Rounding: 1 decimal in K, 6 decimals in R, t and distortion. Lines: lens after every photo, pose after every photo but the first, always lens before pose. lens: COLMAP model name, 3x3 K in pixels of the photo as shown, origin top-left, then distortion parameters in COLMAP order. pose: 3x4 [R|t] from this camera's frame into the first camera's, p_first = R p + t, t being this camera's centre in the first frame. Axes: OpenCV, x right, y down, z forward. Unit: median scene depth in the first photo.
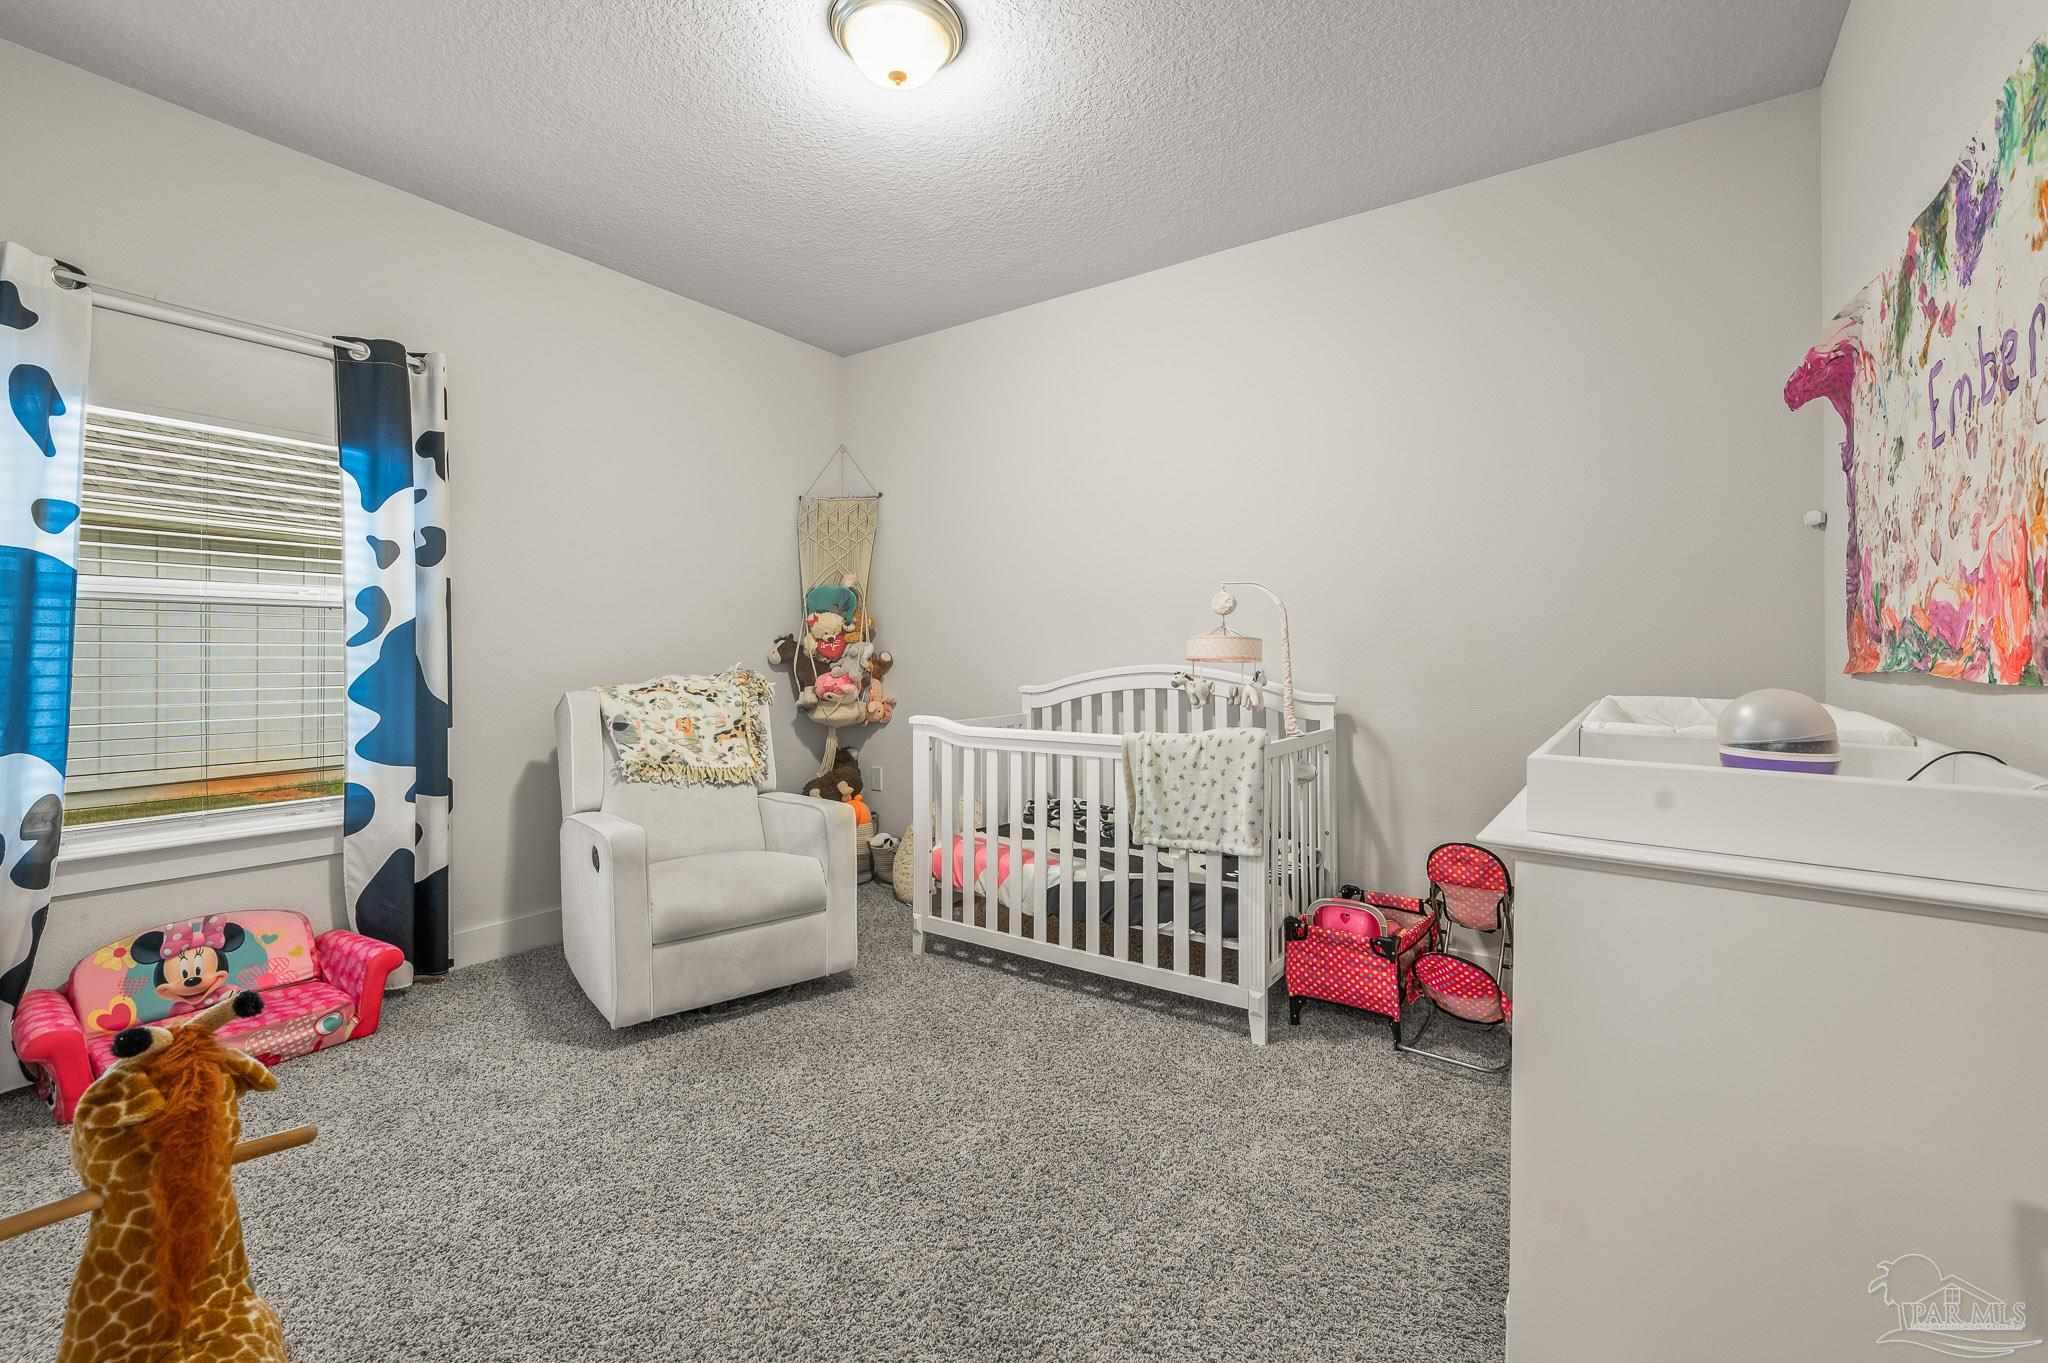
lens RADIAL K [[867.8, 0, 1025.5], [0, 867.8, 658.5], [0, 0, 1]] dist [-0.000665, -0.000078]
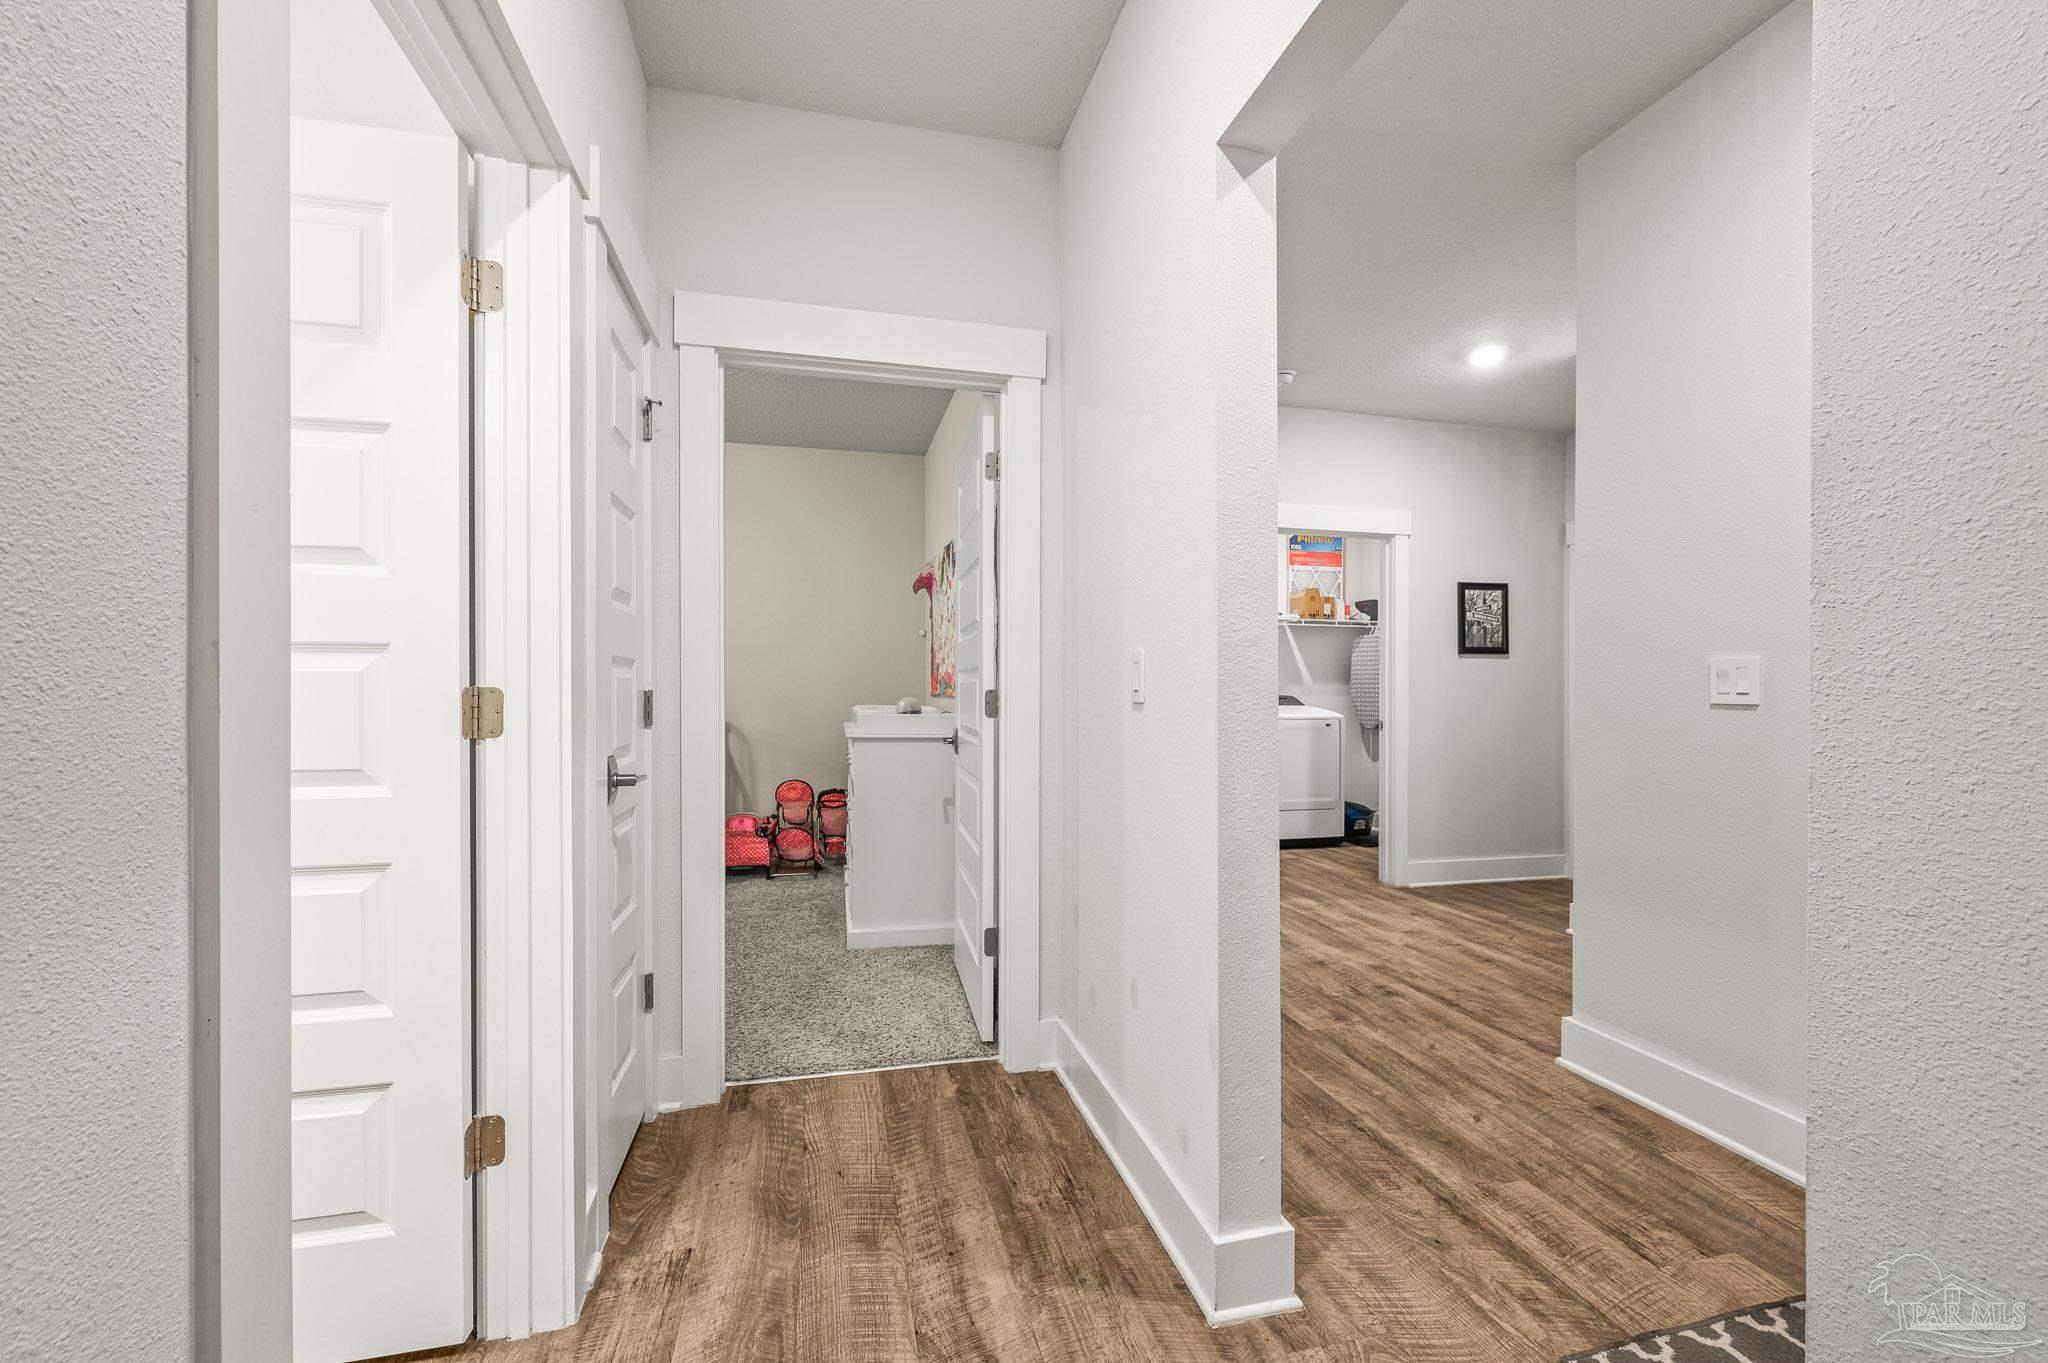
lens RADIAL K [[867.8, 0, 1025.5], [0, 867.8, 658.5], [0, 0, 1]] dist [-0.000665, -0.000078]
pose [[0.664475, 0.031747, 0.746636, -0.628005], [0.002221, 0.999009, -0.044455, 0.016381], [-0.747308, 0.031197, 0.663746, -0.731258]]
